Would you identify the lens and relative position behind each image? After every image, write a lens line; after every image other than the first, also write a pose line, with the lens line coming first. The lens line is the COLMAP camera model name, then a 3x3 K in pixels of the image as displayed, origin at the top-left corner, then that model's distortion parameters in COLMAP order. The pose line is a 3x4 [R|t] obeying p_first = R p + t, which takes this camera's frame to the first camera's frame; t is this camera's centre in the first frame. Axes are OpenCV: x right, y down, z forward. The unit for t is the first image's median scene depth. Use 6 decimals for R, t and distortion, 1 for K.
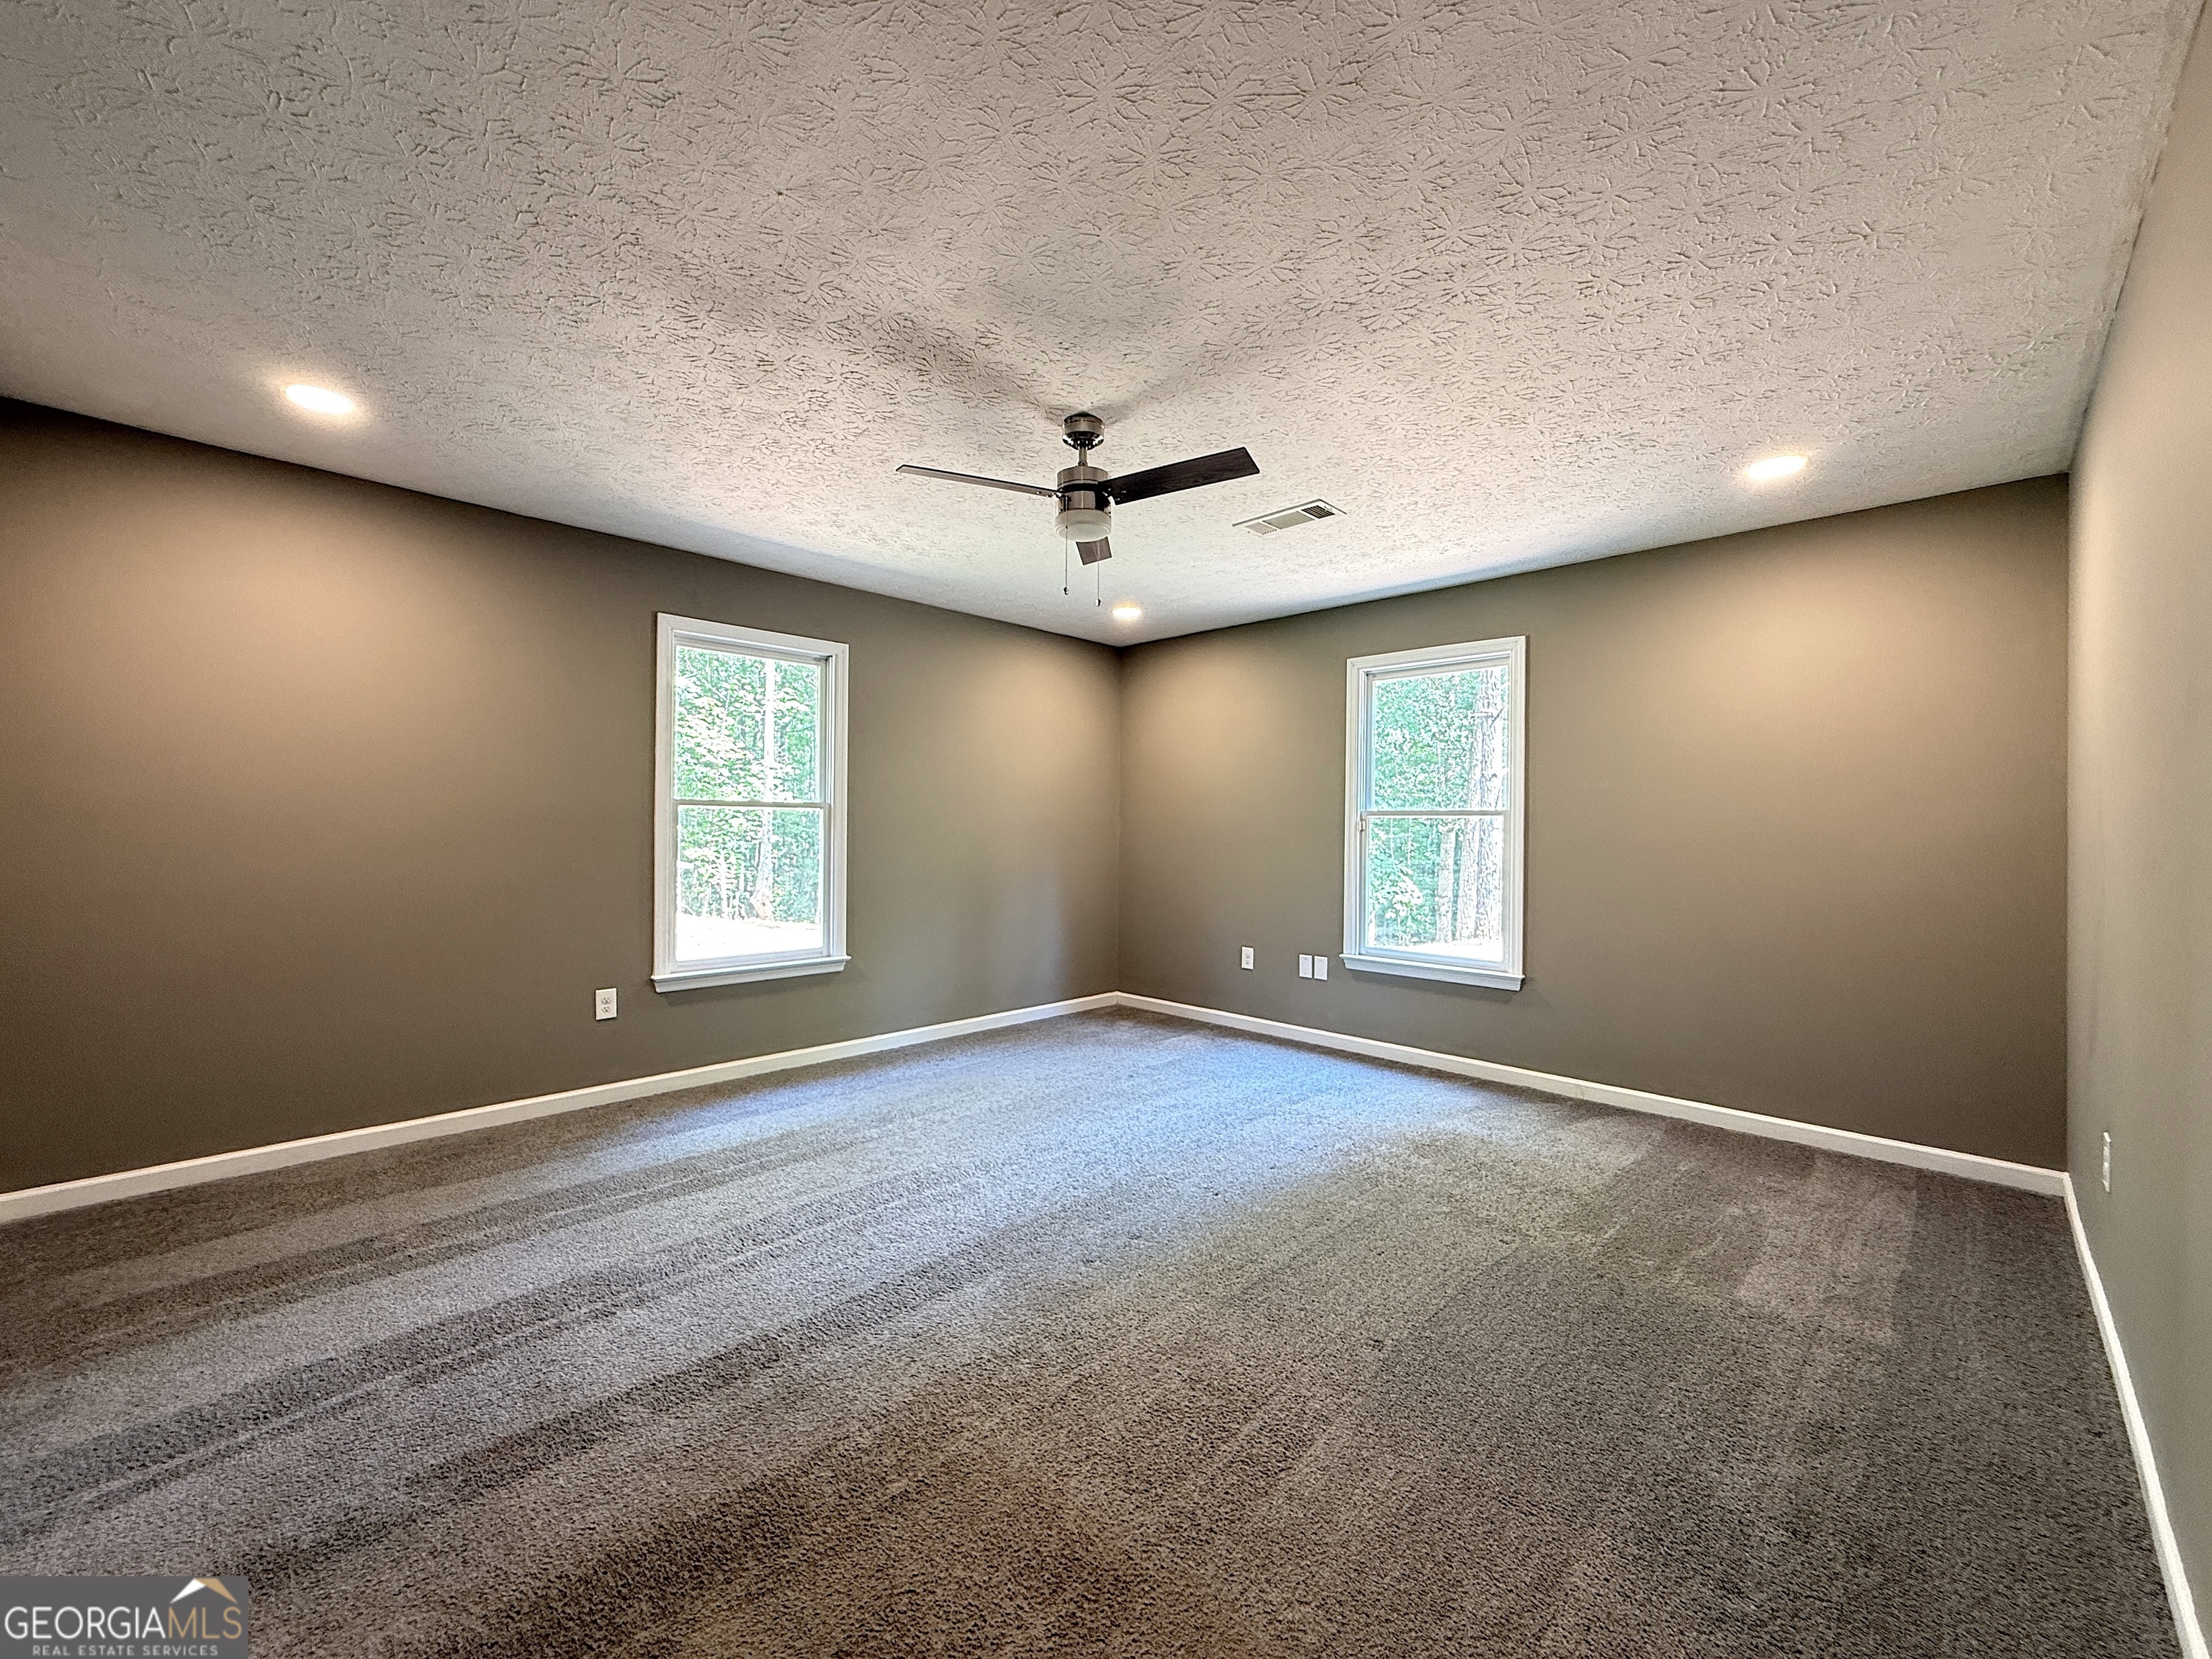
lens RADIAL K [[880.0, 0, 1098.7], [0, 880.0, 827.7], [0, 0, 1]] dist [0.000635, 0.000456]
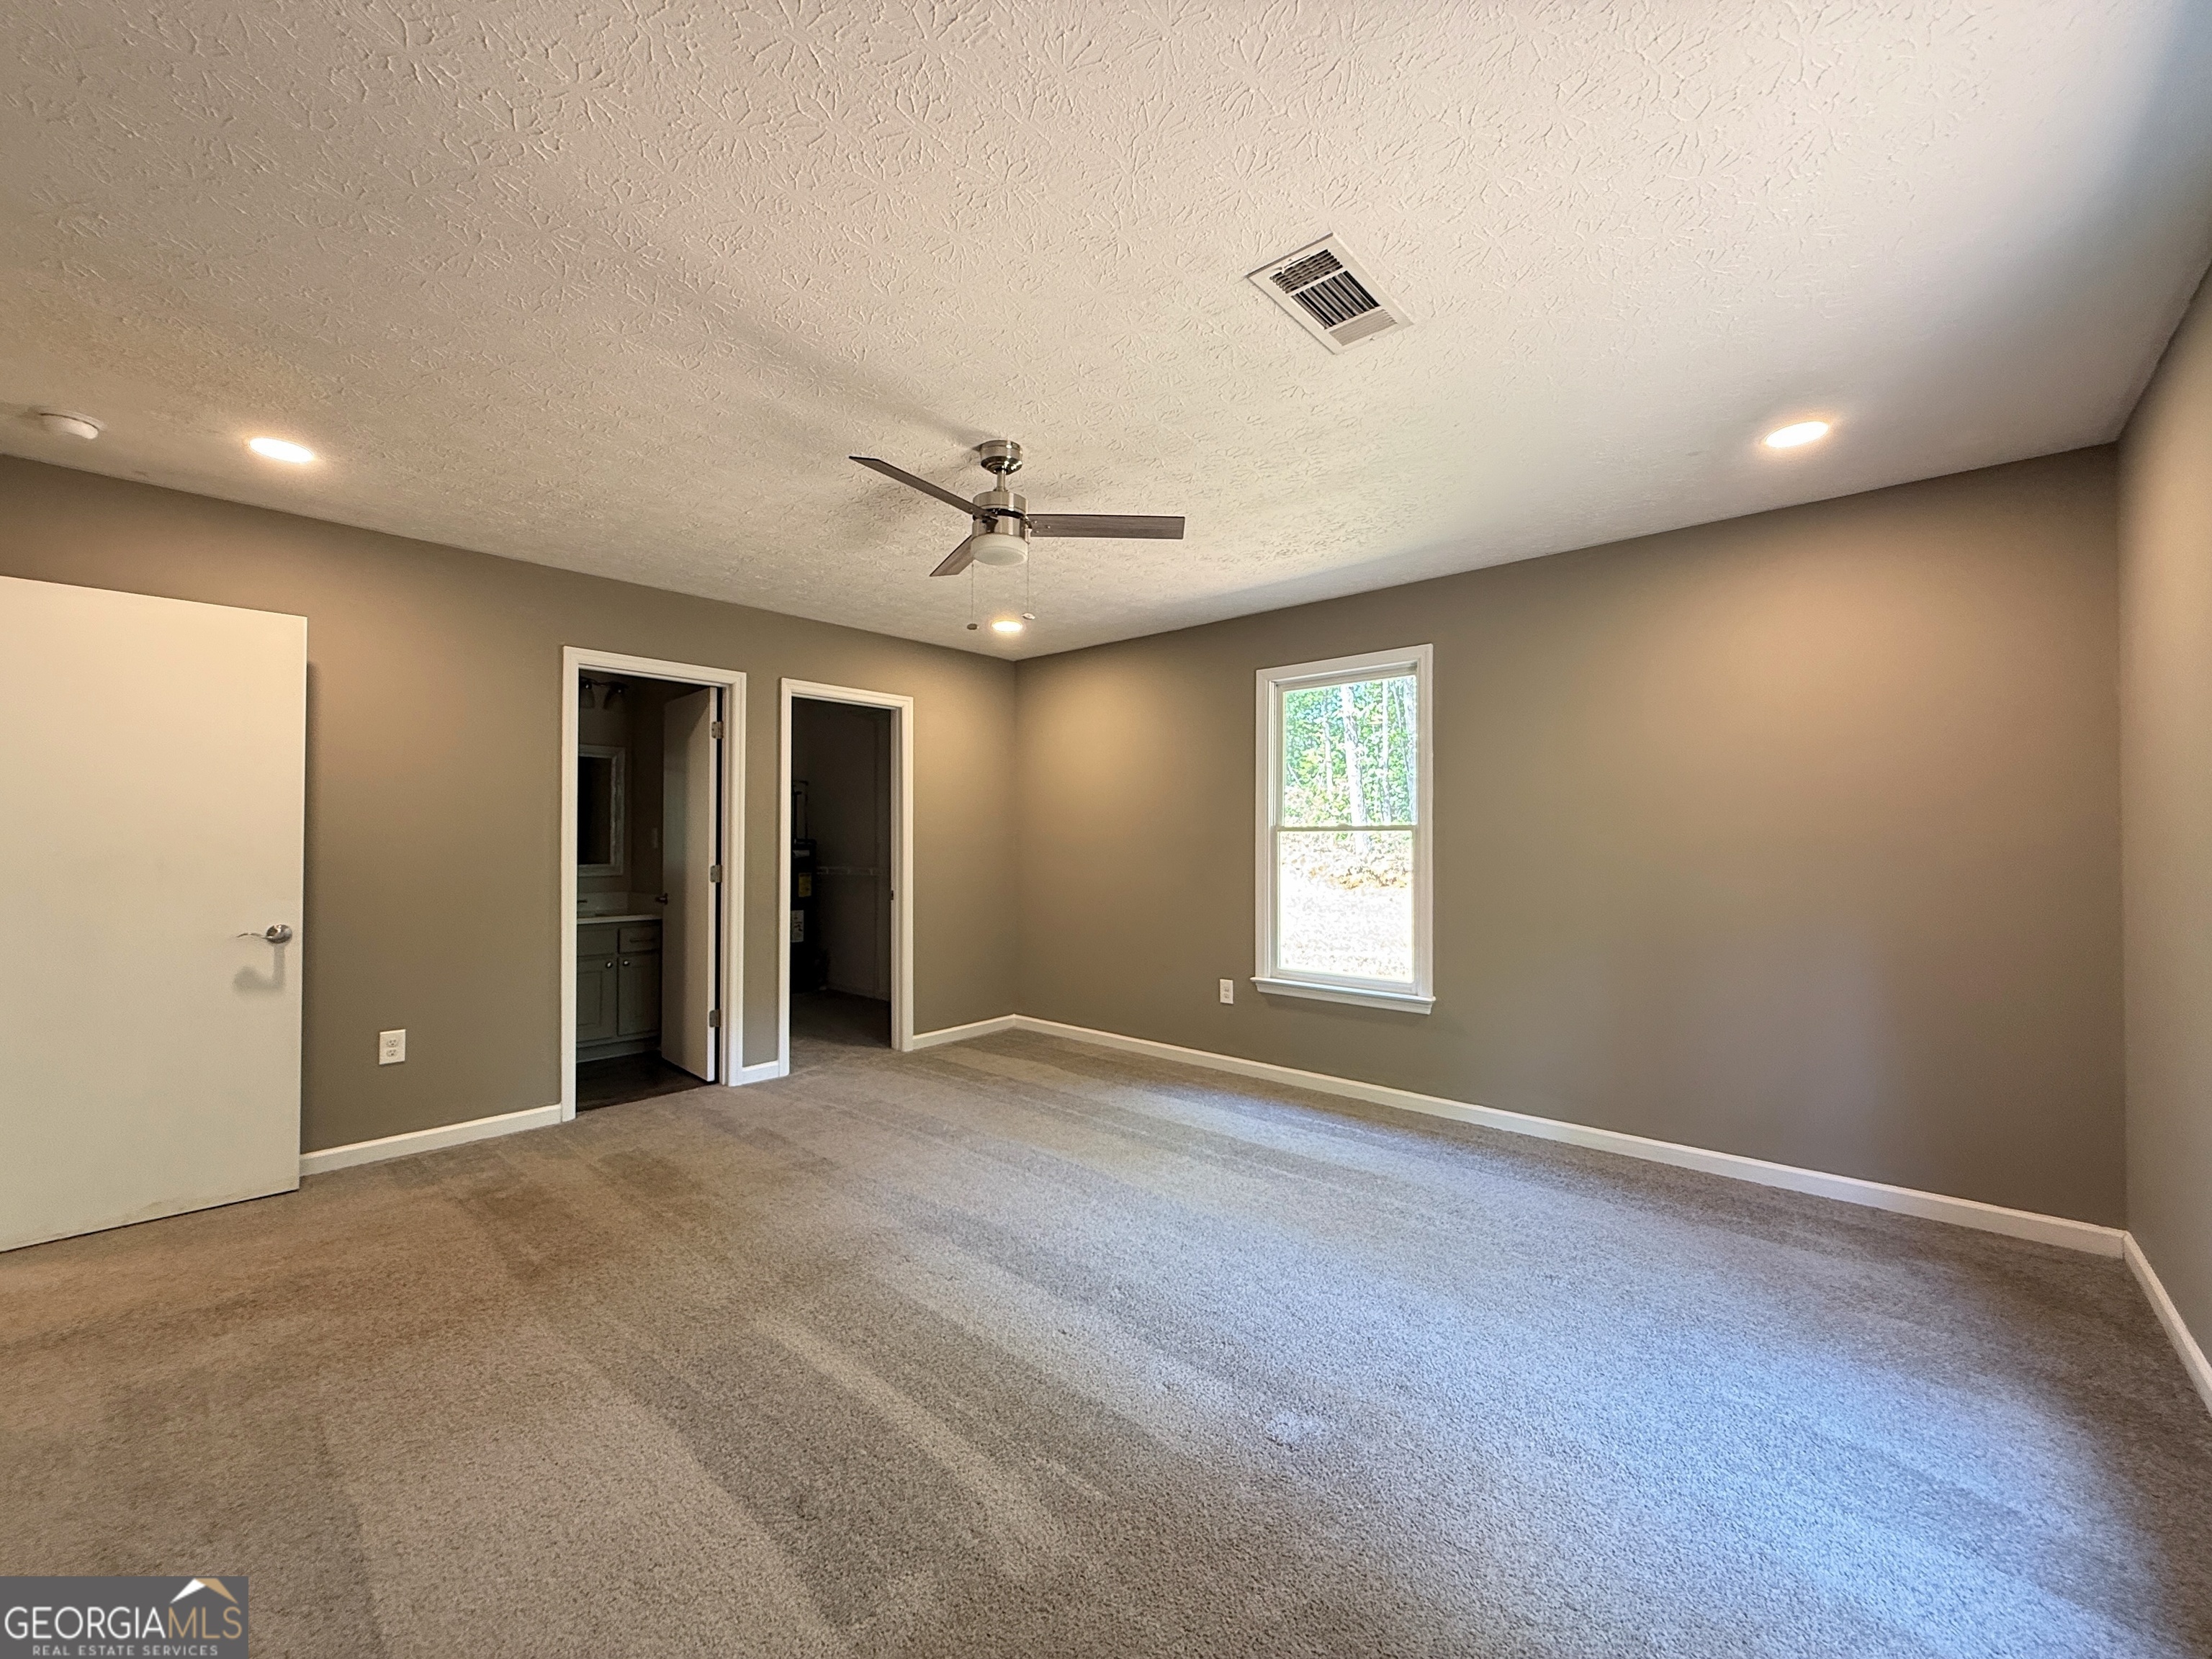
lens RADIAL K [[880.0, 0, 1098.7], [0, 880.0, 827.7], [0, 0, 1]] dist [0.000635, 0.000456]
pose [[0.050630, -0.025920, -0.998381, 0.762735], [-0.000328, 0.999663, -0.025970, -0.000926], [0.998717, 0.001642, 0.050604, 0.829655]]
